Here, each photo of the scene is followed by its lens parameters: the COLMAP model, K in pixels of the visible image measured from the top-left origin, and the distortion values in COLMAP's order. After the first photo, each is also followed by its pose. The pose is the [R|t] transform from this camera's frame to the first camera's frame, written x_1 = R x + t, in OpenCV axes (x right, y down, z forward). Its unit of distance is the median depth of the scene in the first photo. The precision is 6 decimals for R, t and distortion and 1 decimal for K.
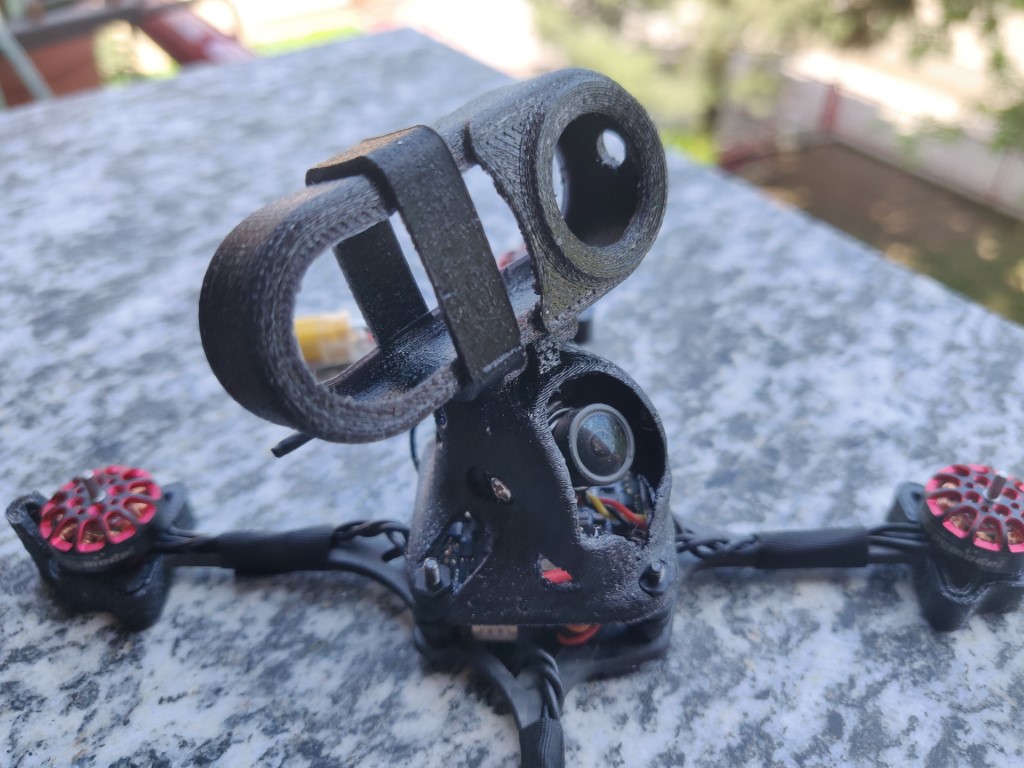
lens RADIAL K [[812.9, 0, 526.0], [0, 812.9, 382.9], [0, 0, 1]] dist [-0.094207, 0.098832]
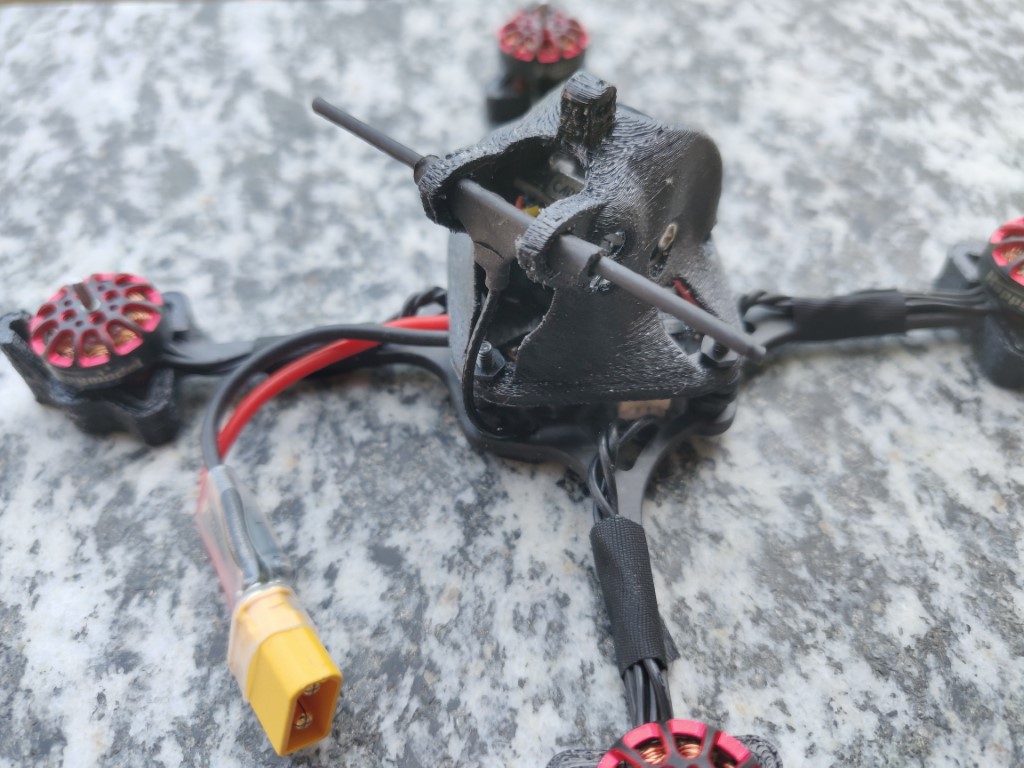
lens RADIAL K [[812.9, 0, 526.0], [0, 812.9, 382.9], [0, 0, 1]] dist [-0.094207, 0.098832]
pose [[0.583672, -0.644528, 0.493873, -0.579371], [0.542143, 0.762128, 0.353895, -0.294547], [-0.604489, 0.061191, 0.794260, 0.482964]]
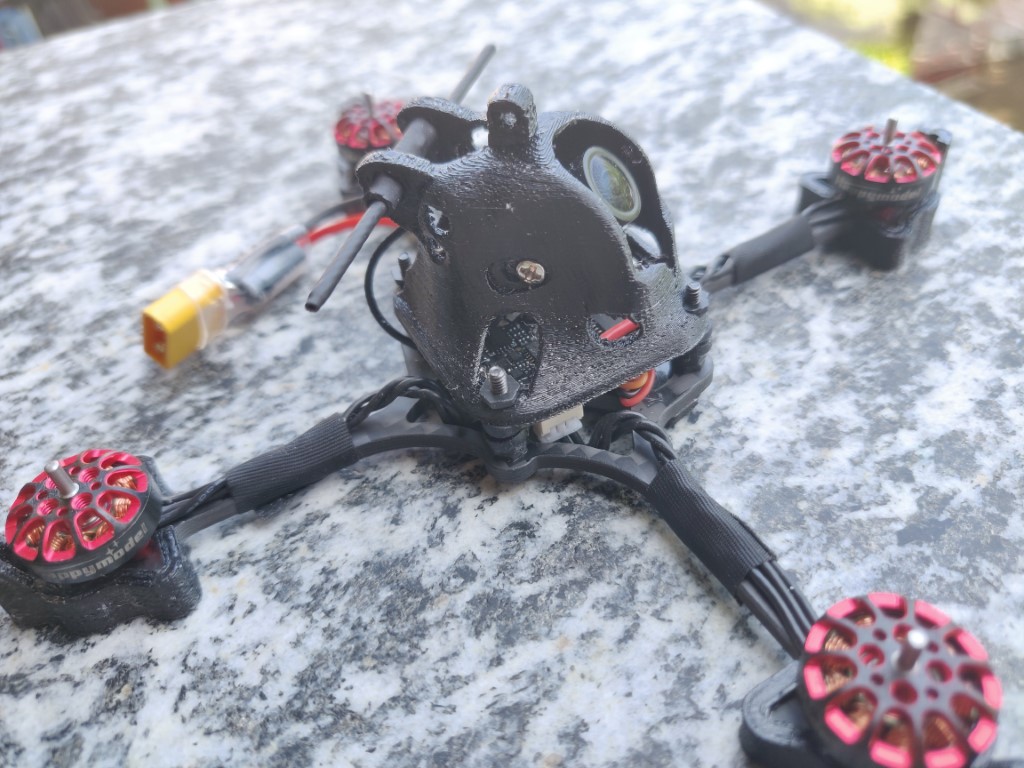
lens RADIAL K [[812.9, 0, 526.0], [0, 812.9, 382.9], [0, 0, 1]] dist [-0.094207, 0.098832]
pose [[0.980505, 0.068825, -0.184044, 0.018748], [-0.050740, 0.993568, 0.101232, -0.063965], [0.189827, -0.089920, 0.977691, 0.252350]]
